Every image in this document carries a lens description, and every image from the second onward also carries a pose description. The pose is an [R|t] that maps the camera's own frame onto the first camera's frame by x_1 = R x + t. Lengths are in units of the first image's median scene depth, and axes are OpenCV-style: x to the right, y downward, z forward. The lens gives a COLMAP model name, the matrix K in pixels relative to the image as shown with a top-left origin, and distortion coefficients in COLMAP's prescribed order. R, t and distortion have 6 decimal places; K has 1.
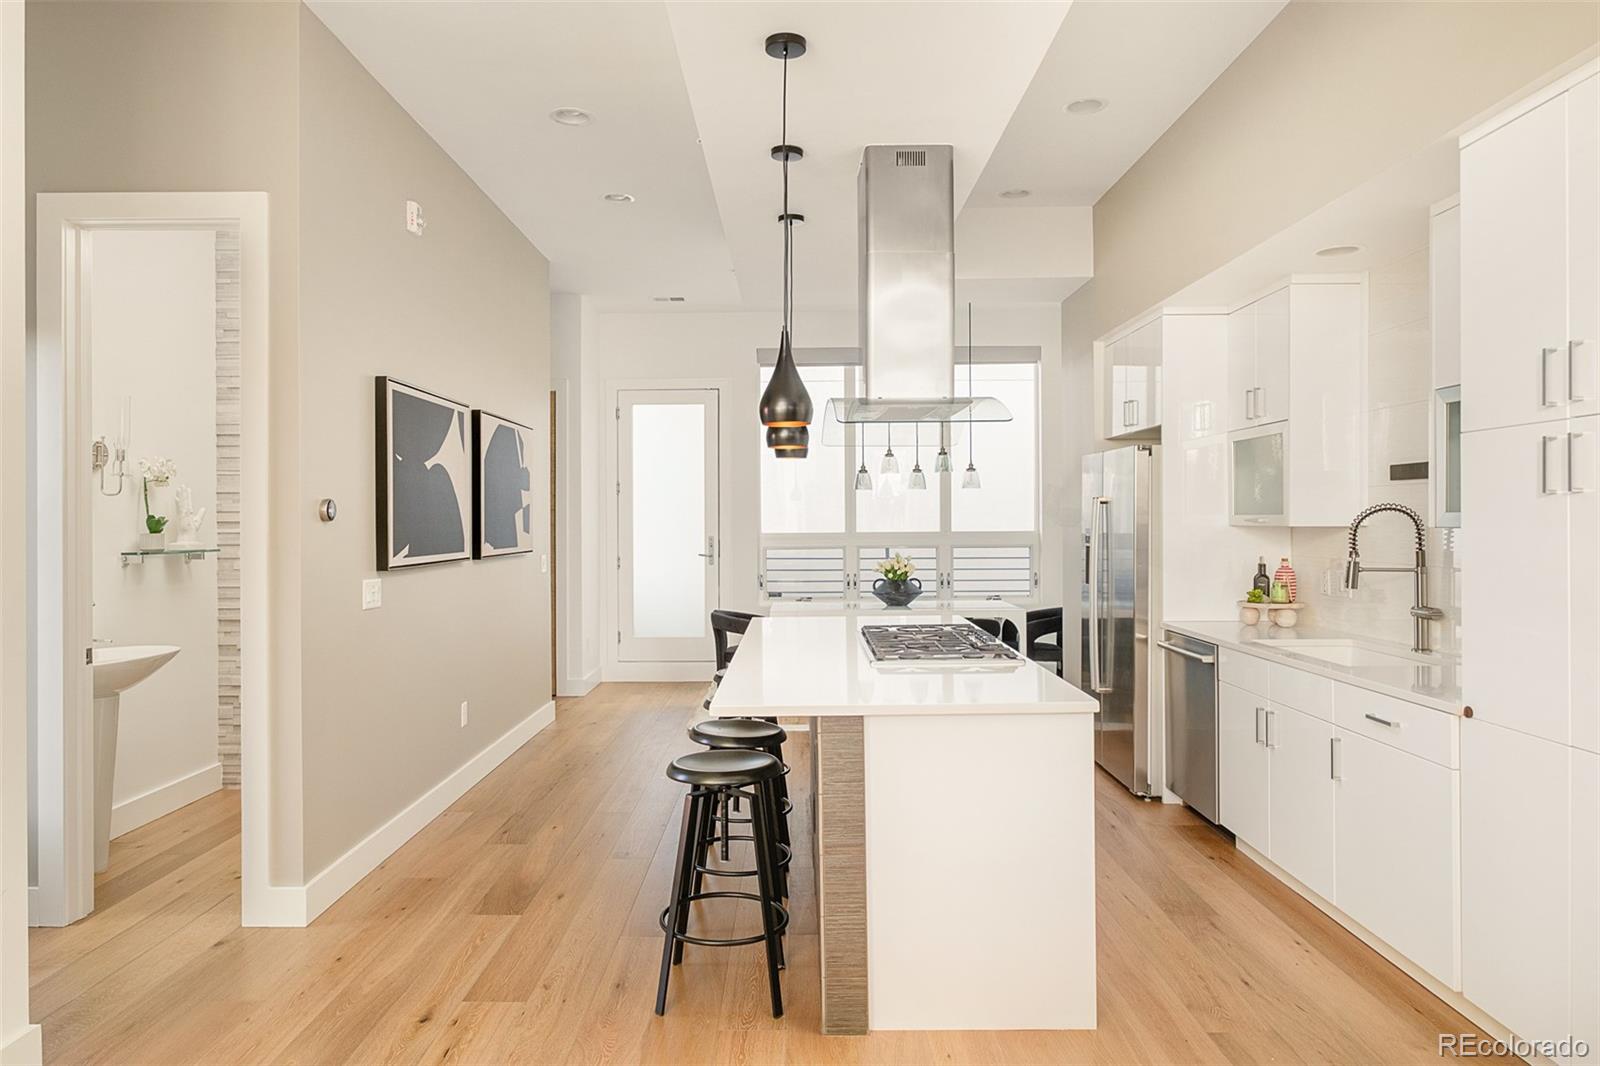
lens RADIAL K [[1017.5, 0, 793.3], [0, 1017.5, 523.5], [0, 0, 1]] dist [0.022428, 0.001678]
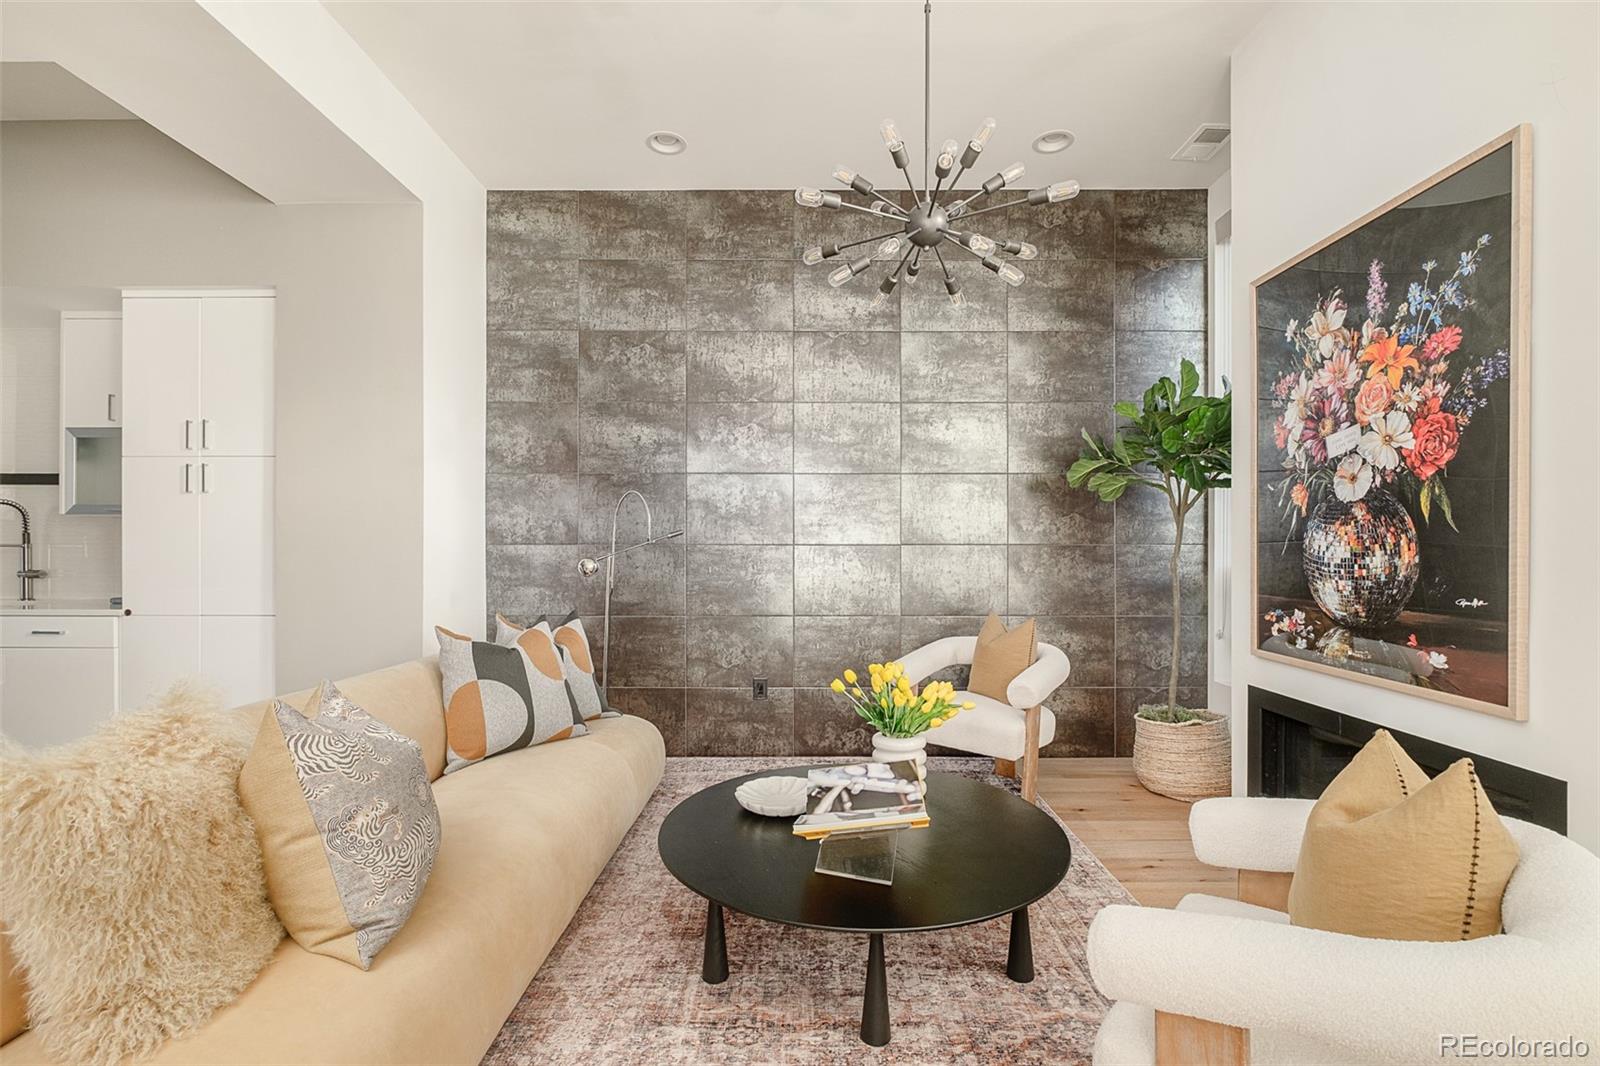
lens RADIAL K [[709.1, 0, 811.7], [0, 709.1, 551.9], [0, 0, 1]] dist [-0.006223, 0.000478]
pose [[-0.000328, 0.003102, 0.999995, -0.368233], [0.000423, 0.999995, -0.003102, 0.052445], [-1.000000, 0.000422, -0.000330, -0.123055]]
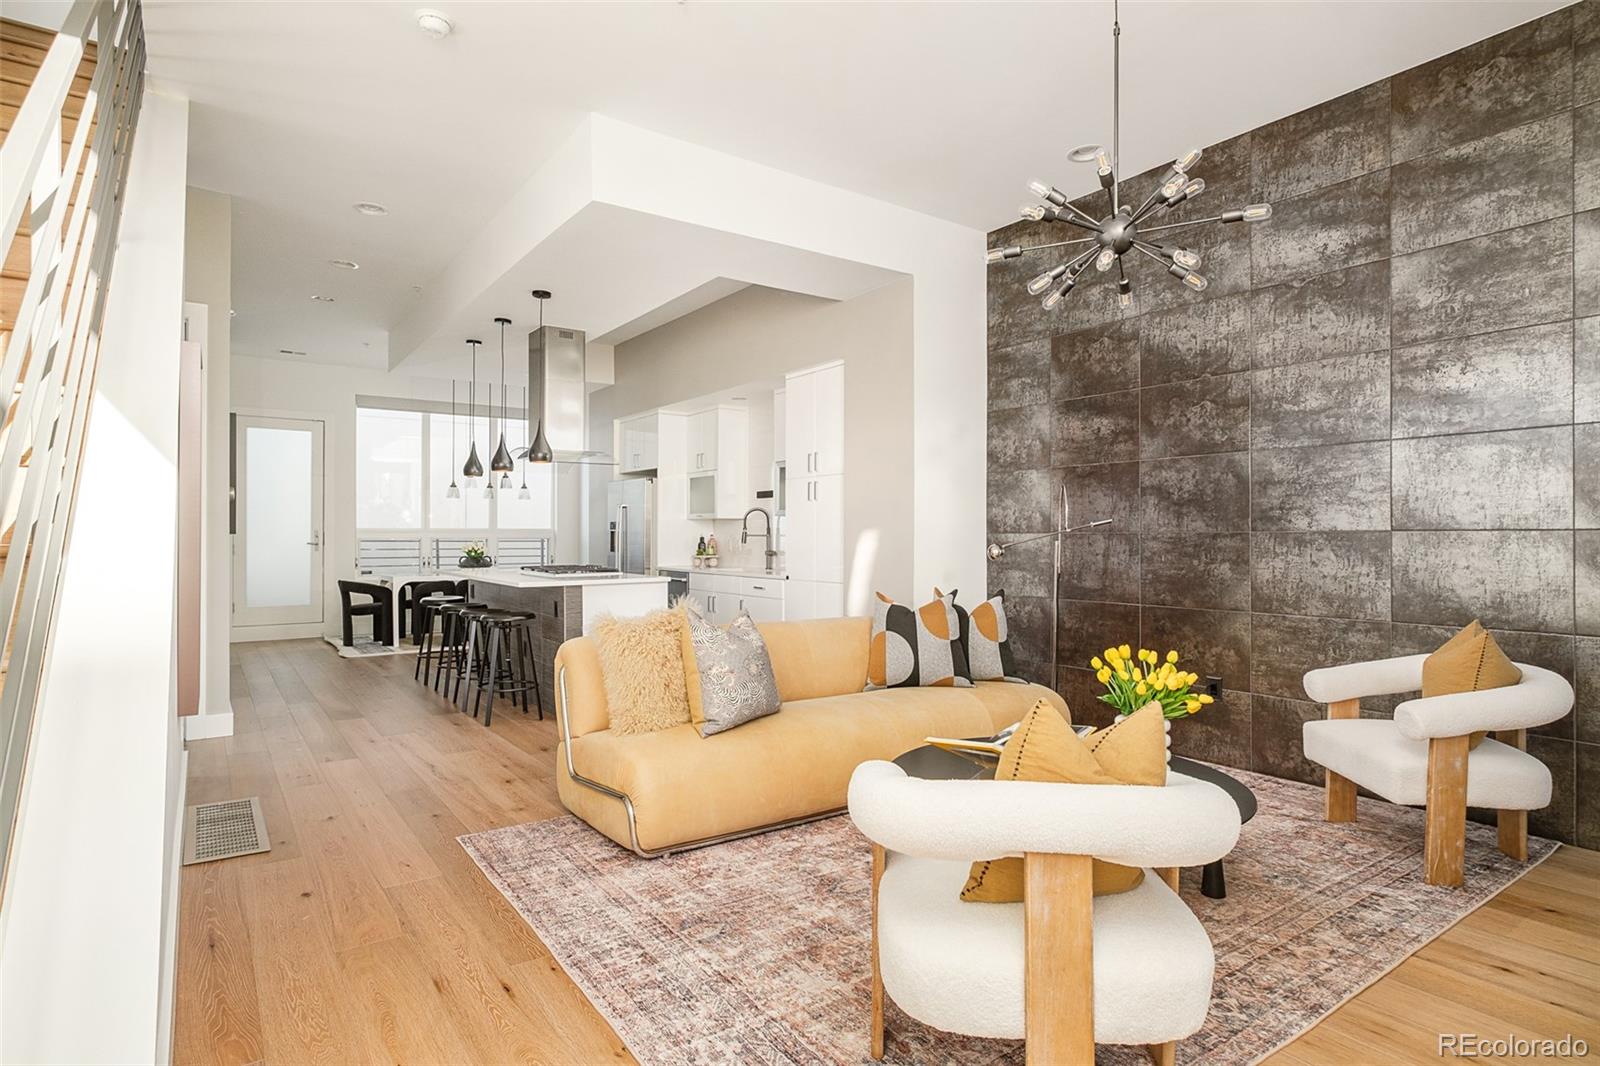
lens RADIAL K [[844.4, 0, 802.0], [0, 844.4, 538.1], [0, 0, 1]] dist [-0.003049, 0.003851]
pose [[0.813075, 0.005993, 0.582128, -0.431728], [-0.004147, 0.999981, -0.004503, 0.054096], [-0.582144, 0.001247, 0.813085, -0.592844]]
